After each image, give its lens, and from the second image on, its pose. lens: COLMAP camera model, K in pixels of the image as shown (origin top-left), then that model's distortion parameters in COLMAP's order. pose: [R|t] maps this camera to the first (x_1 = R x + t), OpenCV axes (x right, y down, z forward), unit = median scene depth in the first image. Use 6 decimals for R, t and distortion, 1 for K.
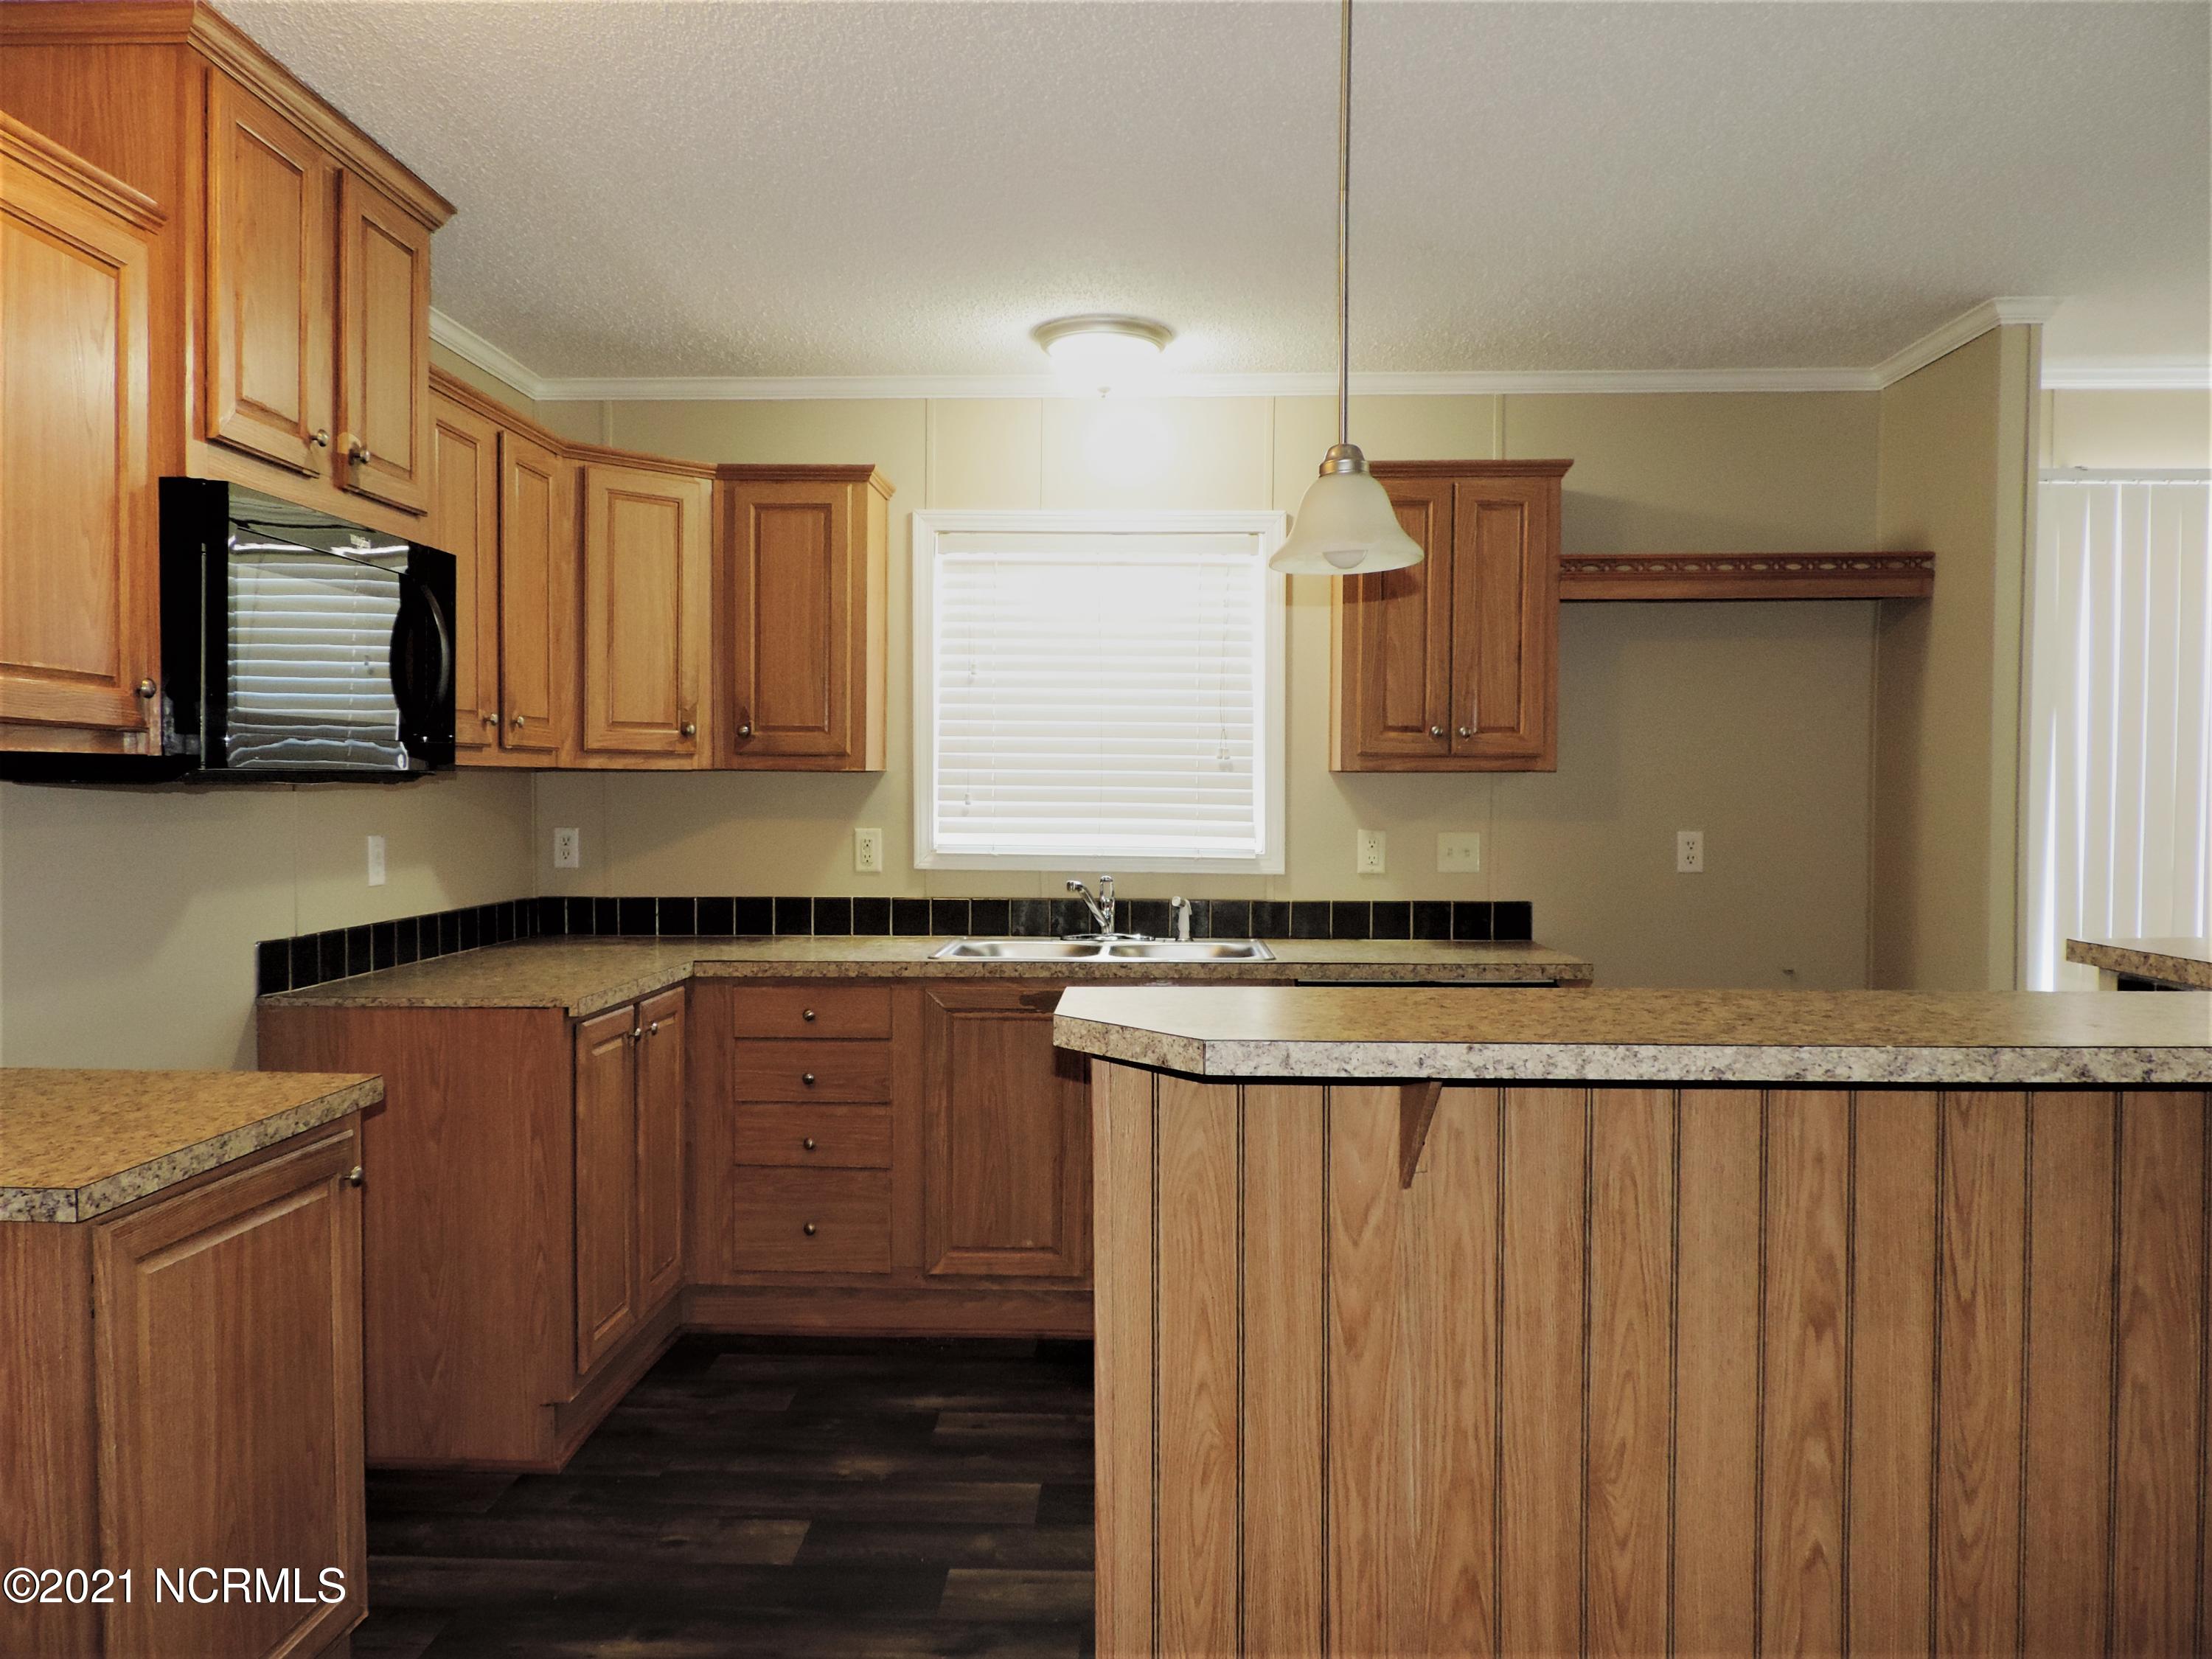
lens RADIAL K [[1644.1, 0, 1097.1], [0, 1644.1, 824.2], [0, 0, 1]] dist [-0.005068, -0.002854]
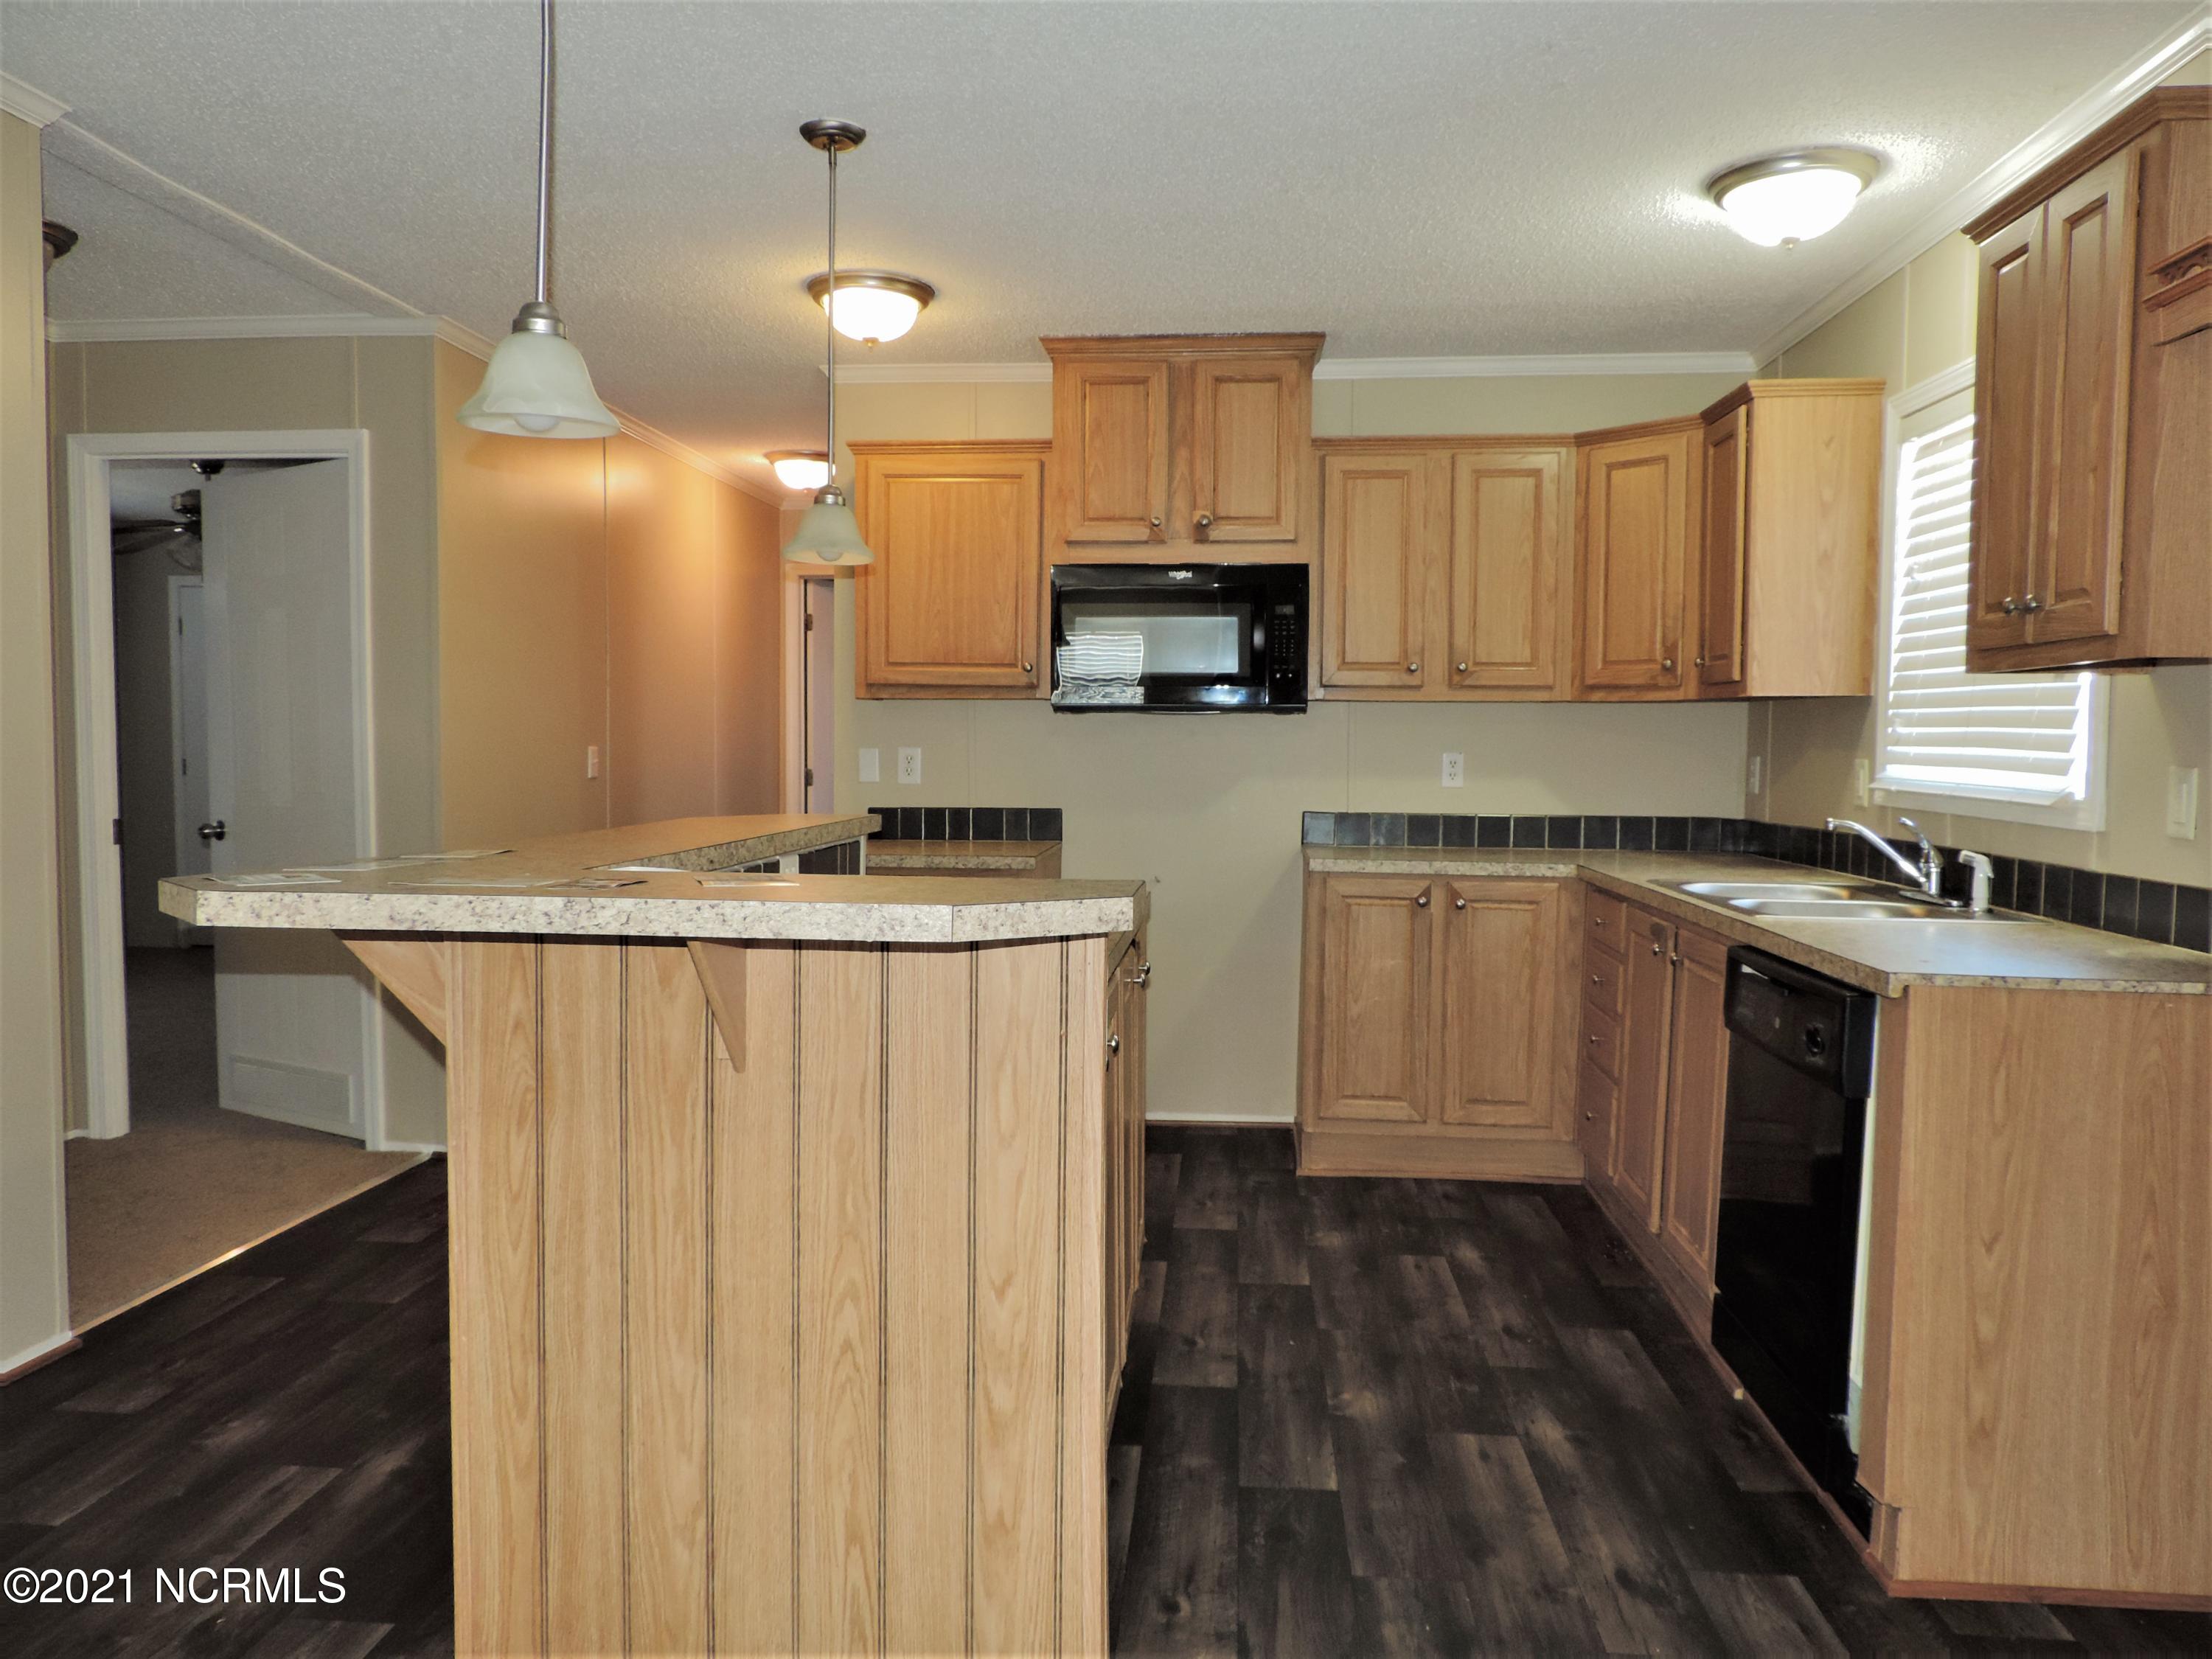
lens RADIAL K [[1644.1, 0, 1093.3], [0, 1644.1, 826.0], [0, 0, 1]] dist [-0.005068, -0.002854]
pose [[-0.096884, 0.049607, -0.994059, 1.026150], [-0.018690, 0.998490, 0.051650, 0.002225], [0.995120, 0.023583, -0.095810, 0.833097]]
